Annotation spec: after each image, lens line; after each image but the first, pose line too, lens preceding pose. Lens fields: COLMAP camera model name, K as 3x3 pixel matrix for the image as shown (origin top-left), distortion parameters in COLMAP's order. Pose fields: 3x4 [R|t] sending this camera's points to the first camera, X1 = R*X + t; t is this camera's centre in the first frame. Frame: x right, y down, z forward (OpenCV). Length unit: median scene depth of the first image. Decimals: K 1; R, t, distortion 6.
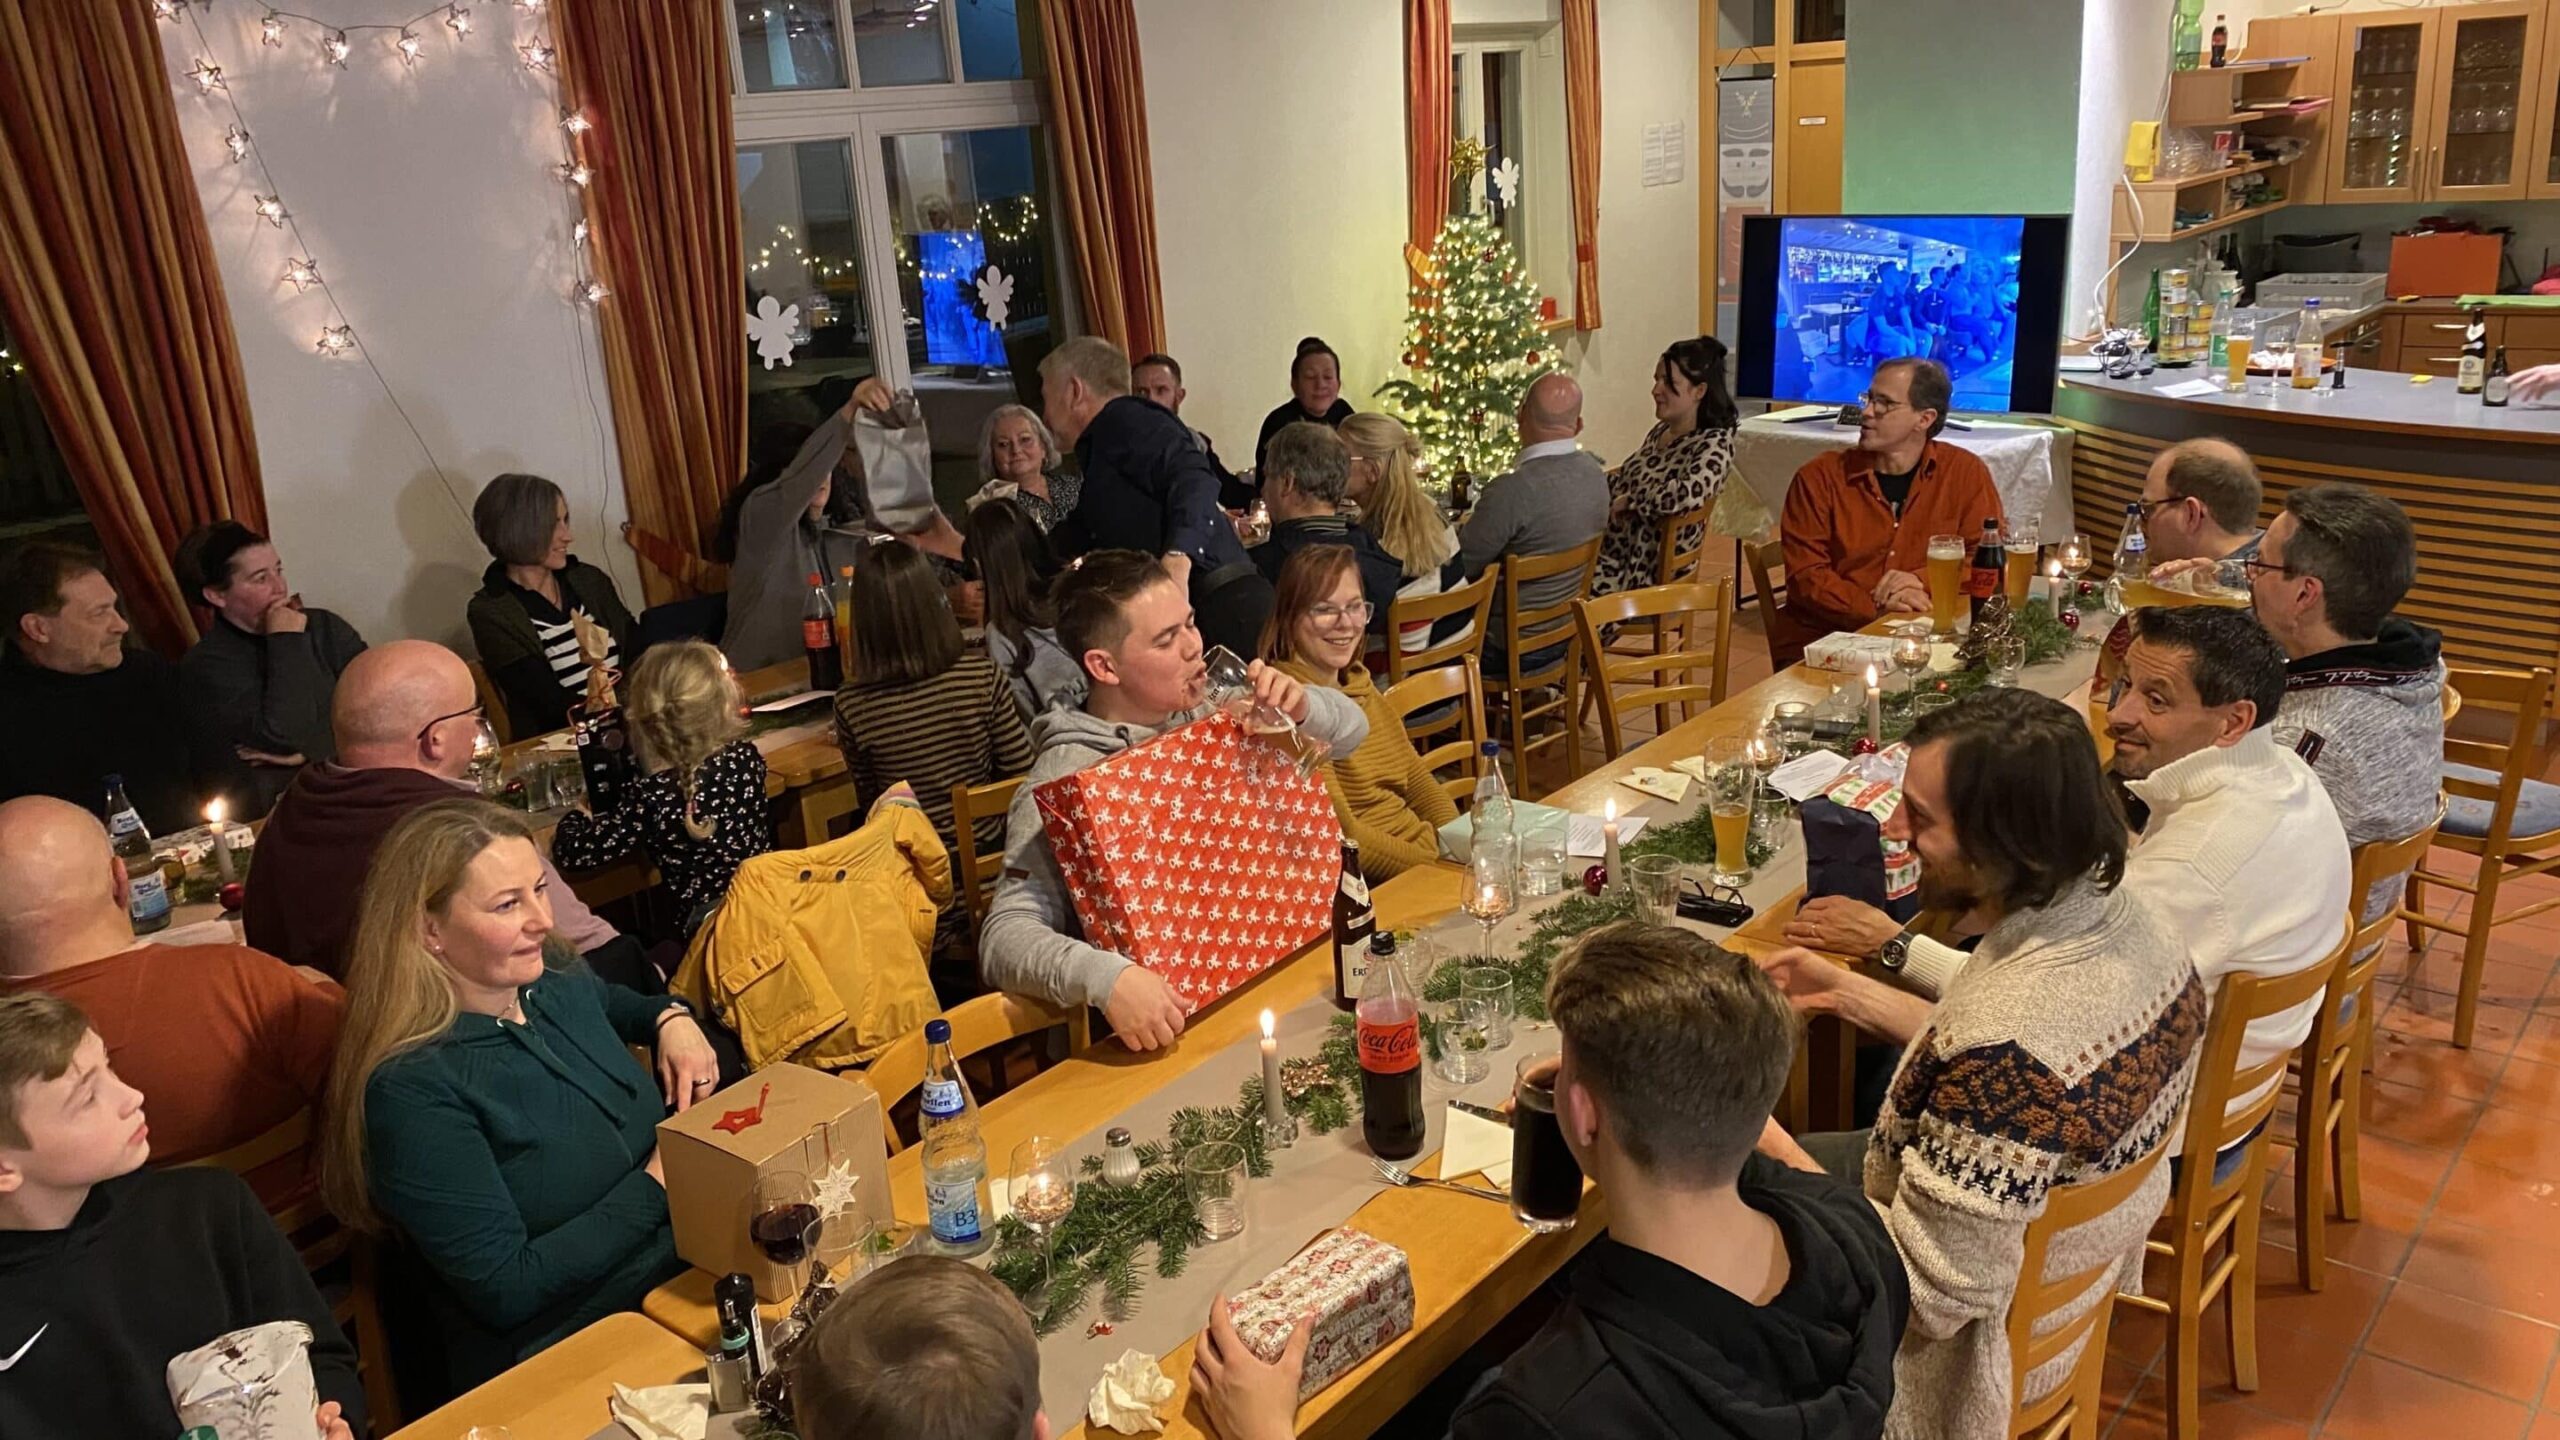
lens RADIAL K [[1924.4, 0, 1281.0], [0, 1924.4, 721.4], [0, 0, 1]] dist [-0.008400, -0.005194]
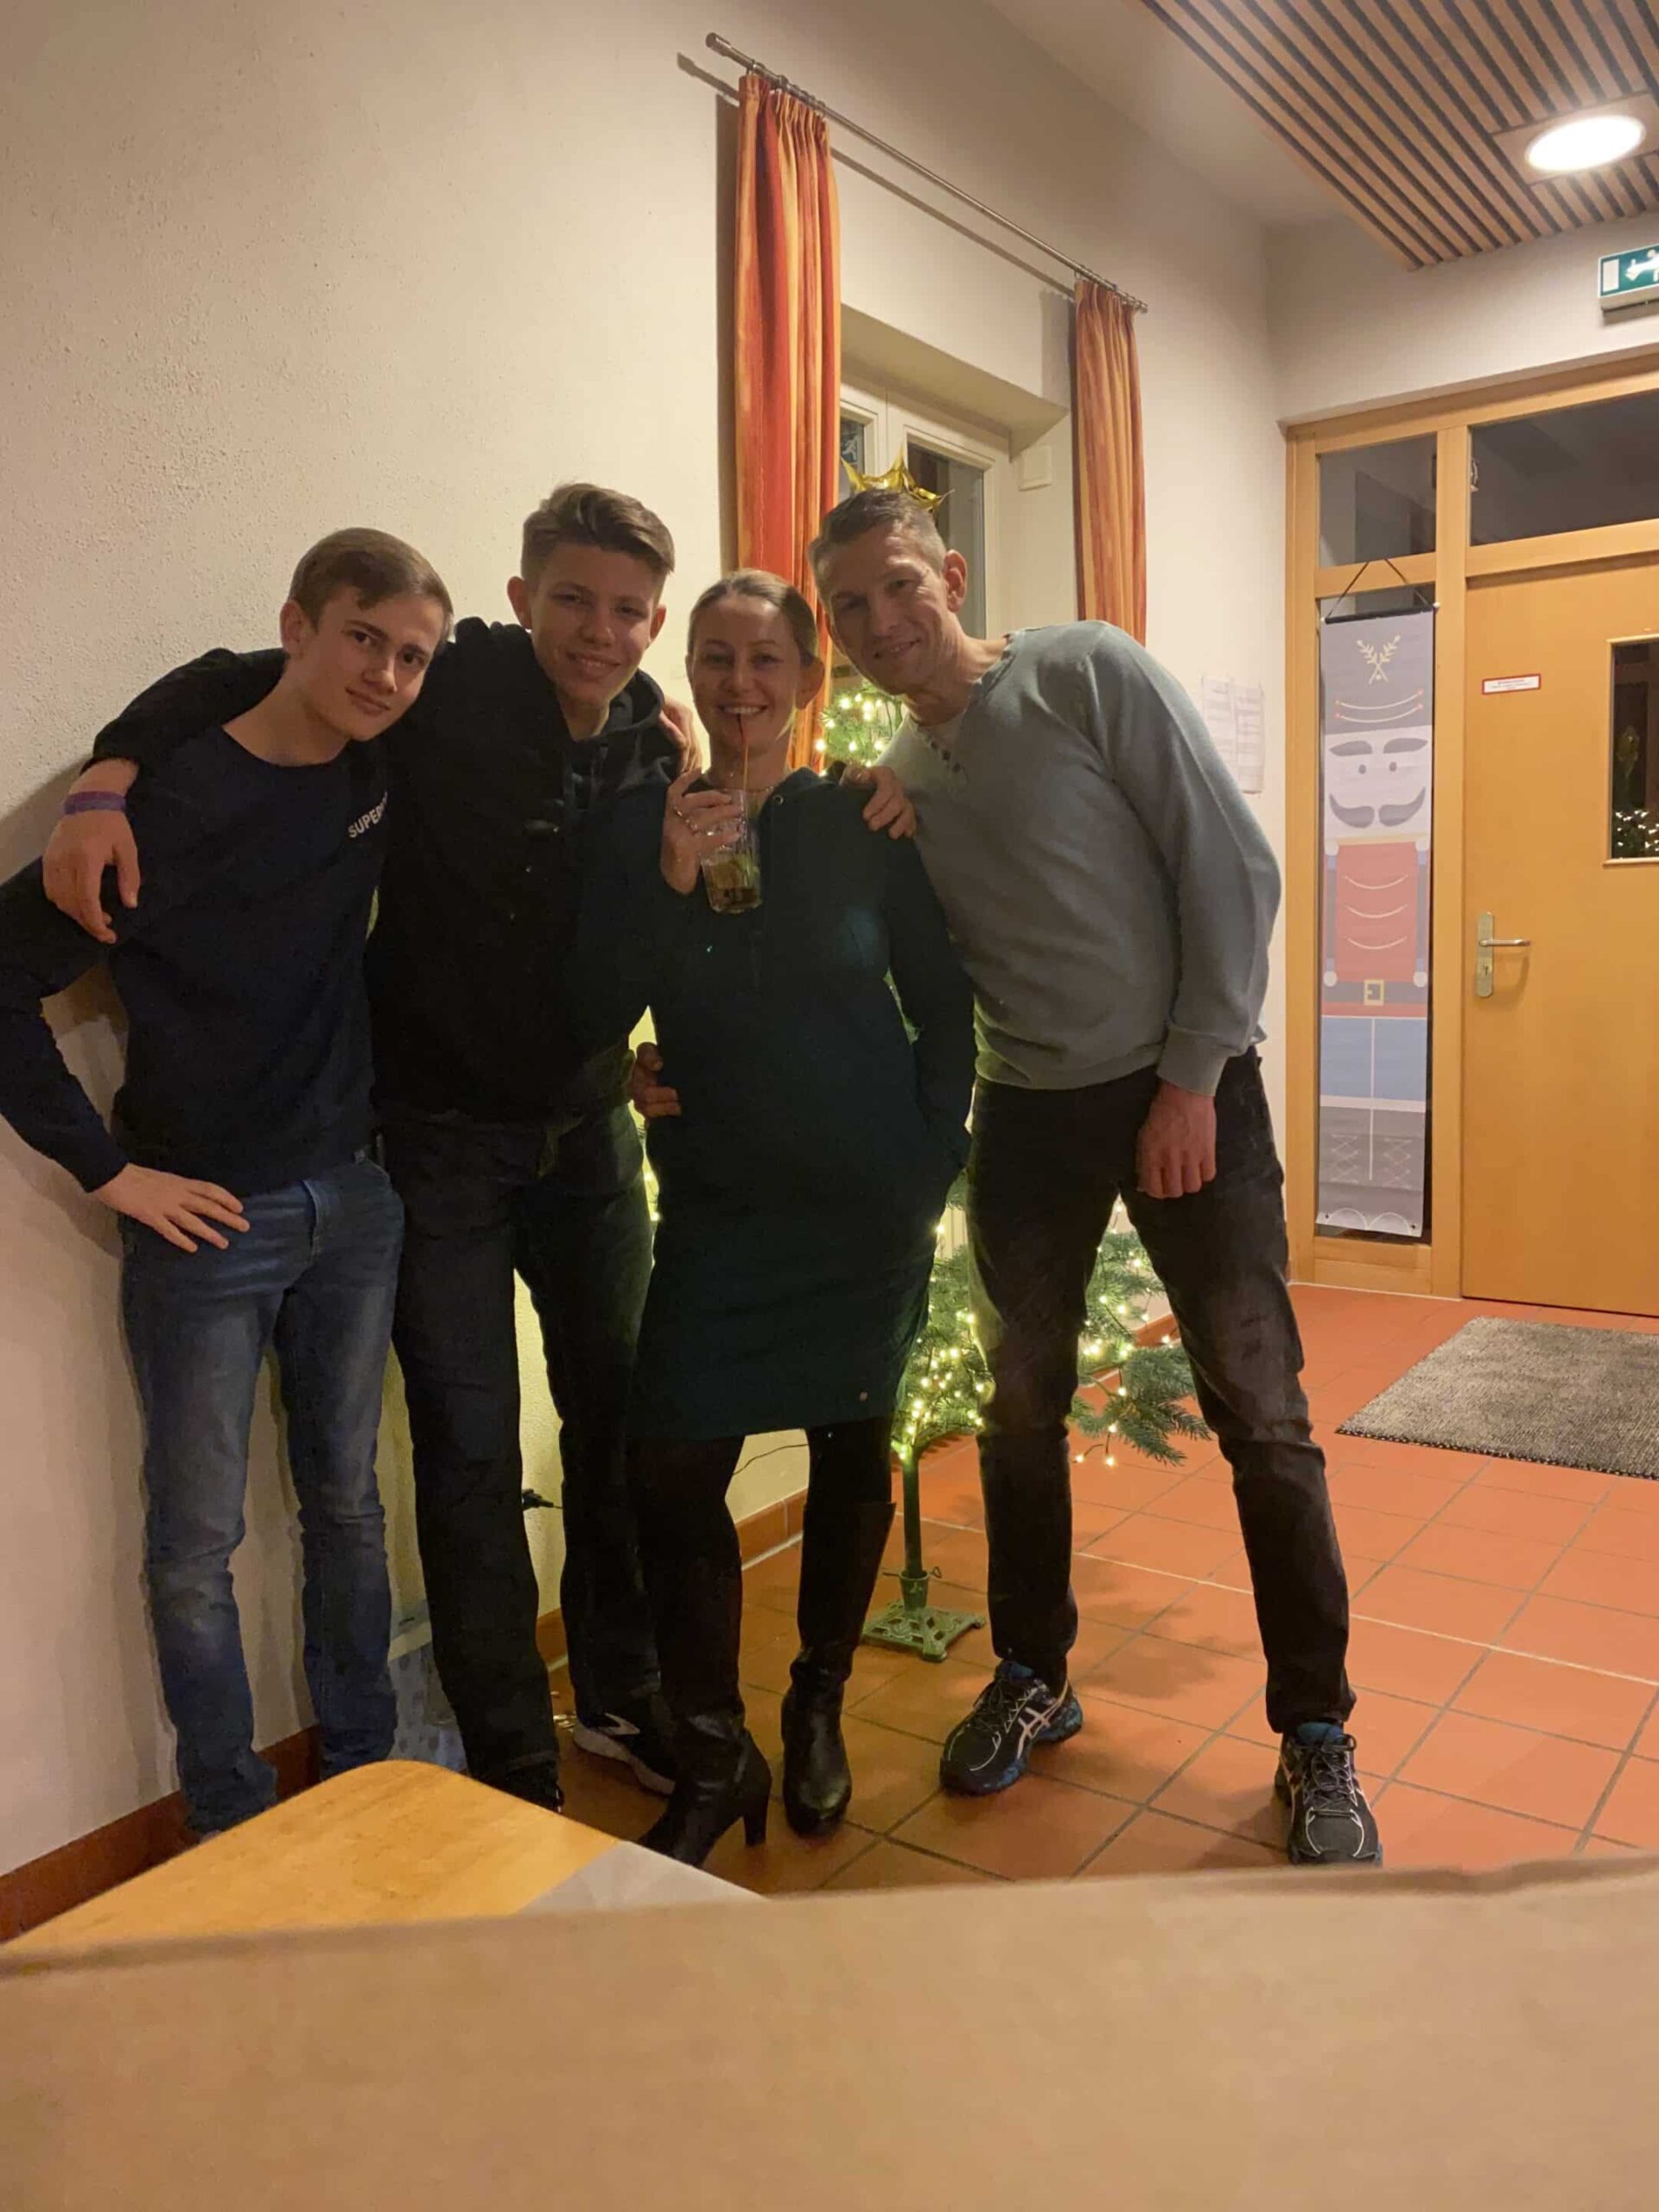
lens RADIAL K [[1684.9, 0, 830.3], [0, 1684.9, 1103.5], [0, 0, 1]] dist [0.029970, -0.033093]
pose [[0.996052, 0.035265, 0.081468, 0.052828], [-0.017927, 0.978708, -0.204472, -0.097302], [-0.086944, 0.202204, 0.975476, 0.571705]]
